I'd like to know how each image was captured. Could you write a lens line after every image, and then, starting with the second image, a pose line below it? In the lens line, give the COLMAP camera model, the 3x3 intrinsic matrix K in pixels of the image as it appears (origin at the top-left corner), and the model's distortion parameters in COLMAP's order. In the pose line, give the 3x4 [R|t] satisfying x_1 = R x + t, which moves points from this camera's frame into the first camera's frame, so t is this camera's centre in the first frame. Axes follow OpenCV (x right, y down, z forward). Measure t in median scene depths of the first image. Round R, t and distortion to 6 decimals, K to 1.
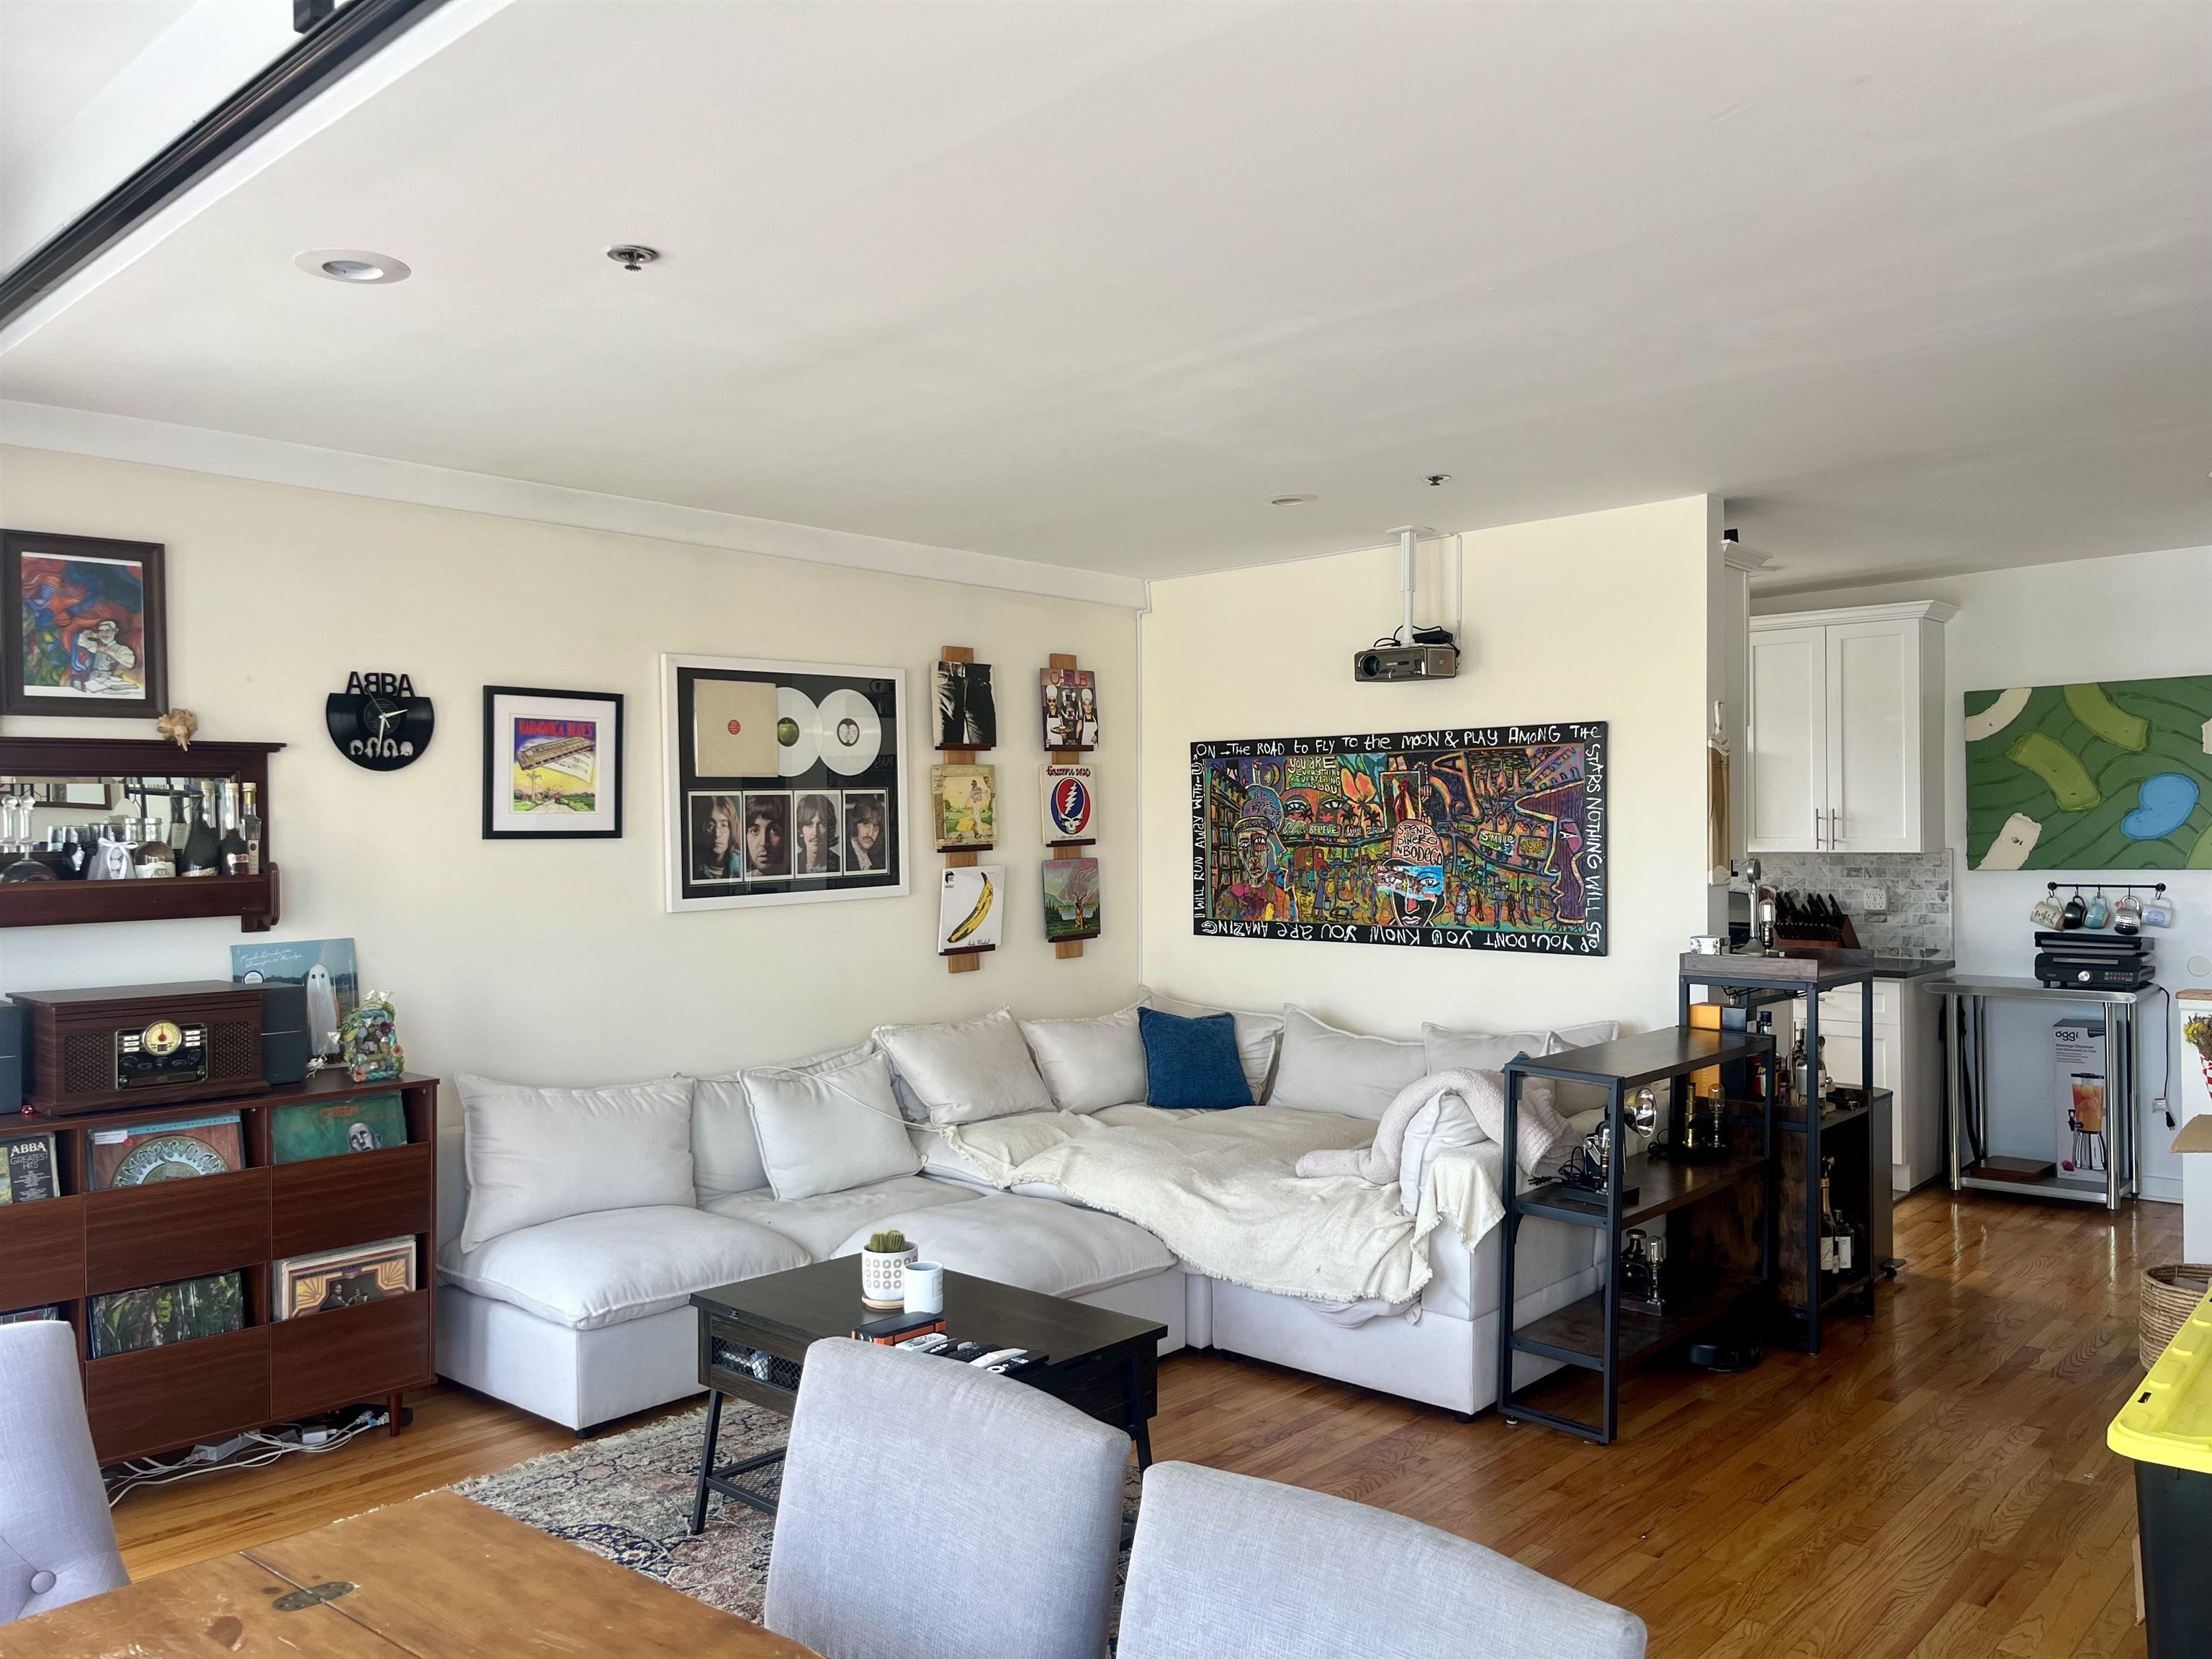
lens RADIAL K [[1642.5, 0, 1106.0], [0, 1642.5, 829.5], [0, 0, 1]] dist [0.058501, -0.095922]
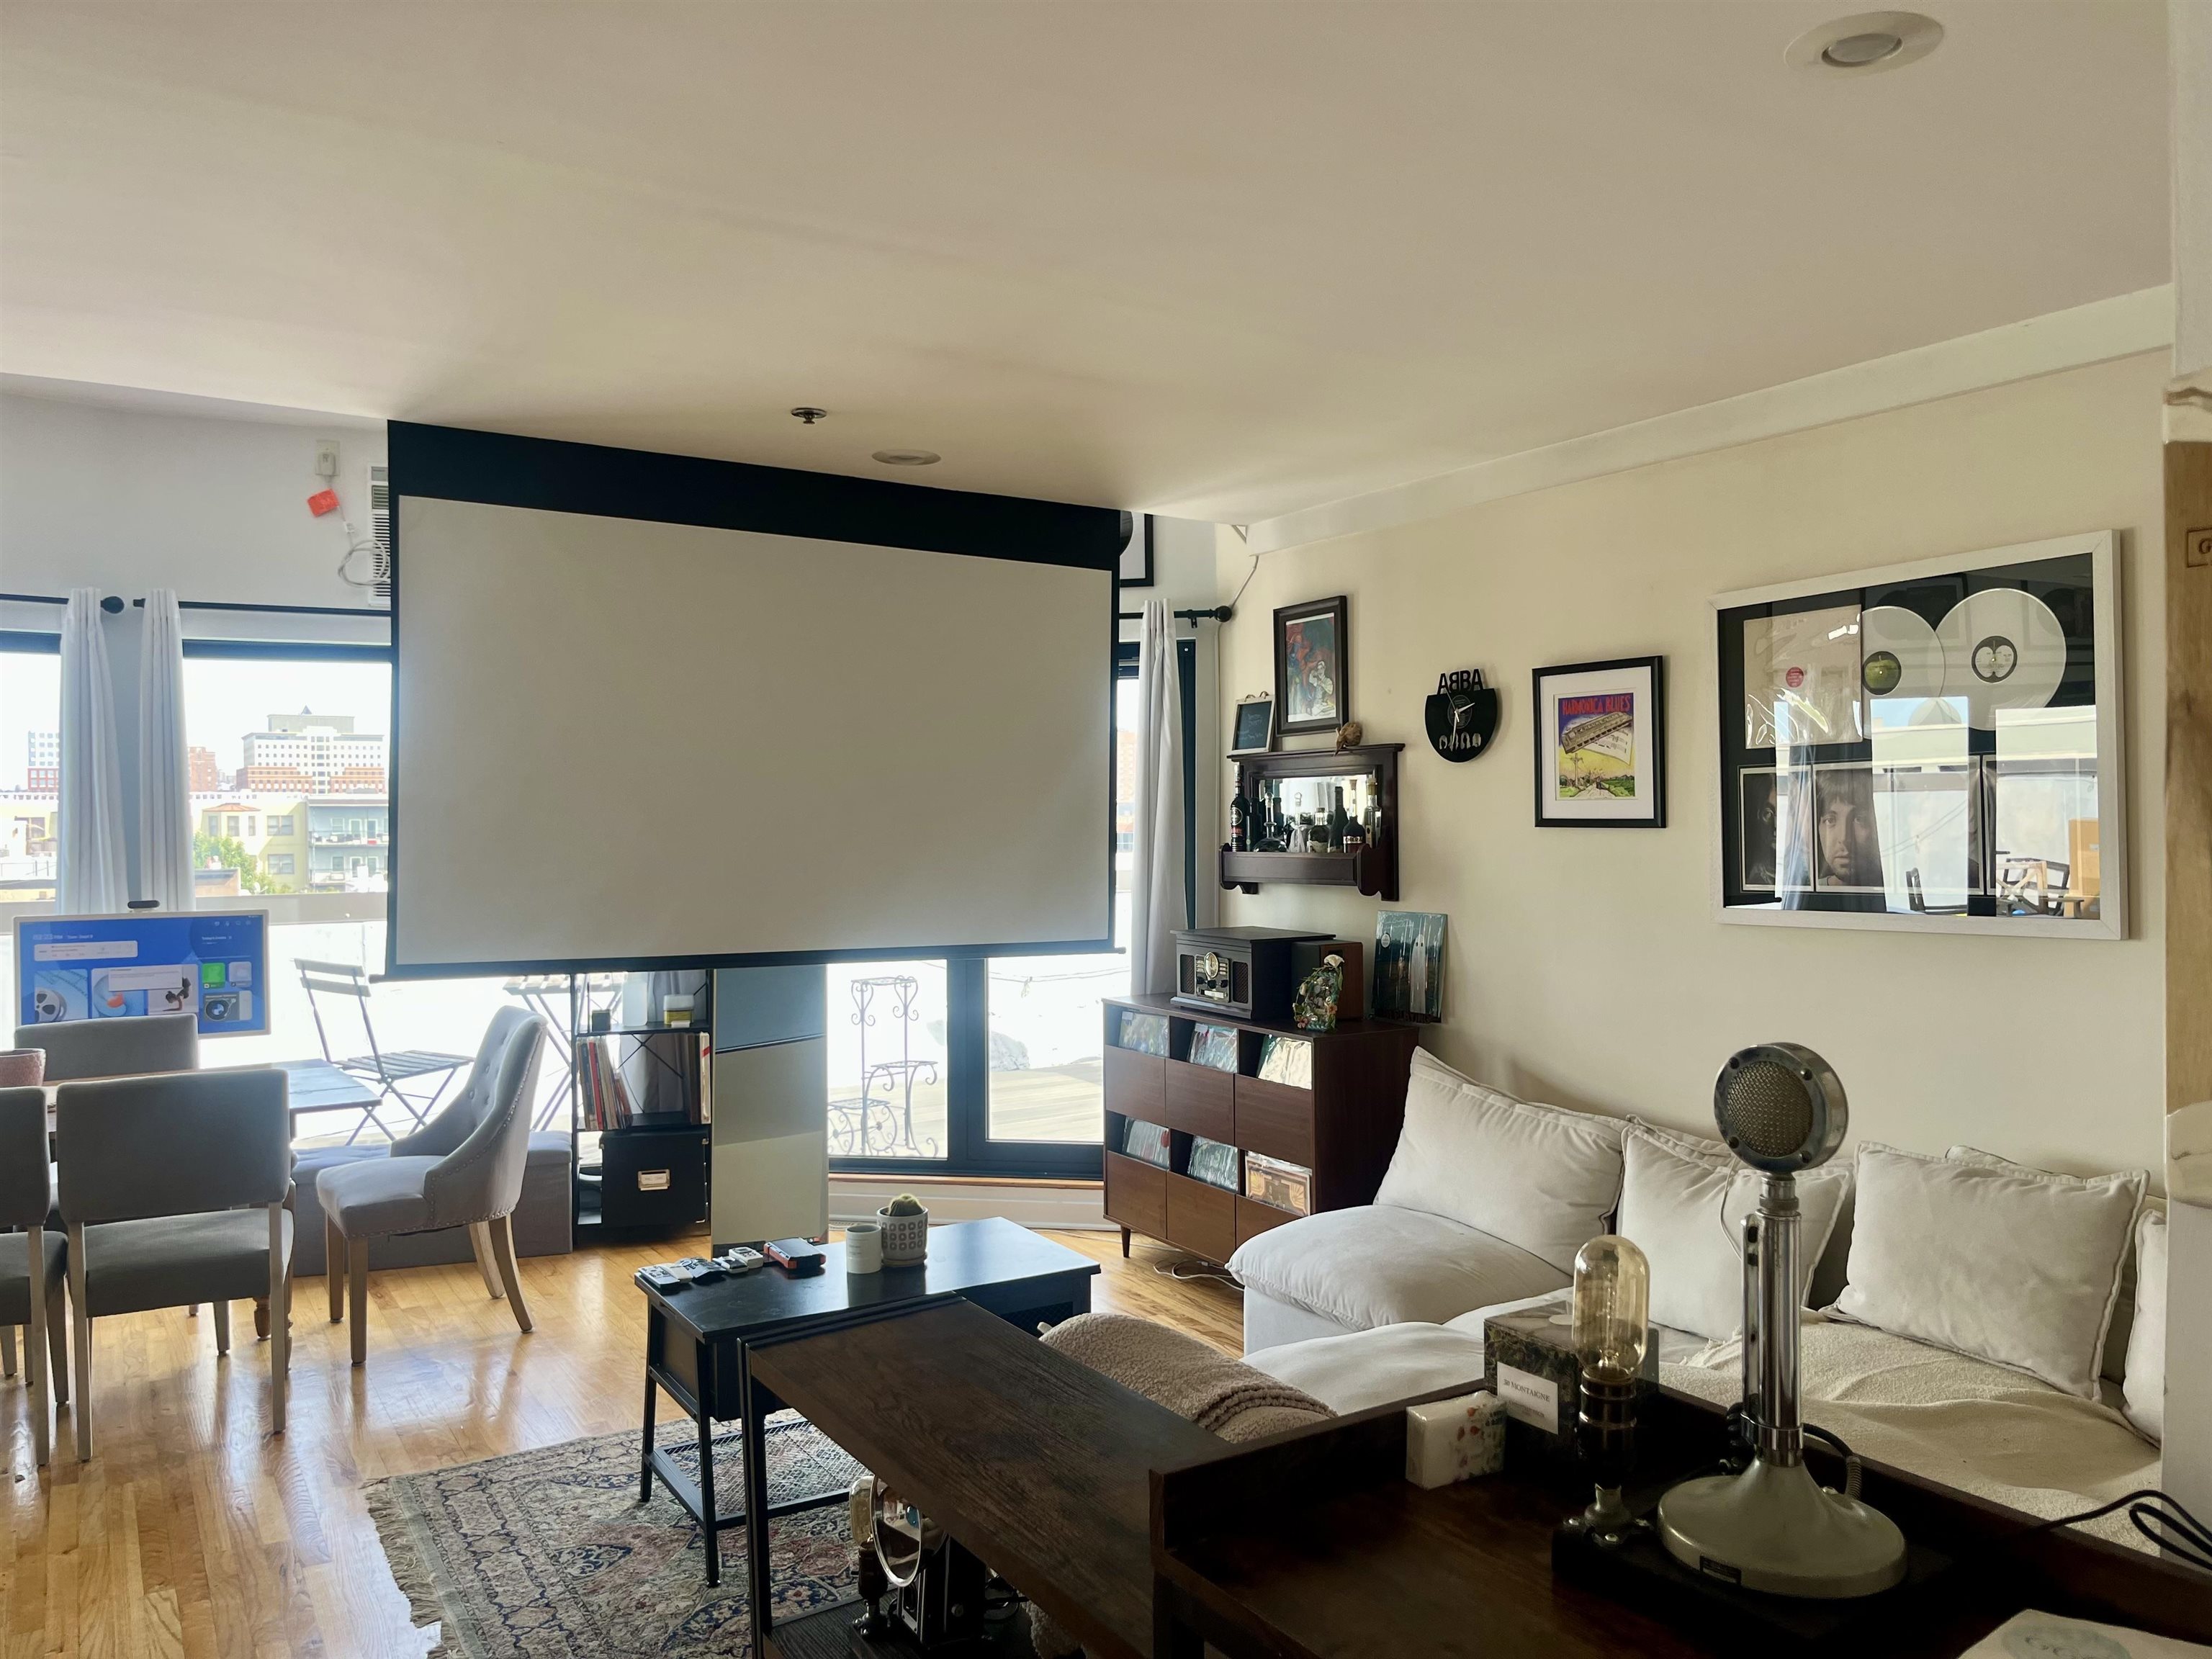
lens RADIAL K [[1642.5, 0, 1106.0], [0, 1642.5, 829.5], [0, 0, 1]] dist [0.058501, -0.095922]
pose [[-0.281001, 0.022192, -0.959451, 0.614482], [0.011587, 0.999738, 0.019730, -0.014365], [0.959638, -0.005573, -0.281184, 1.007800]]
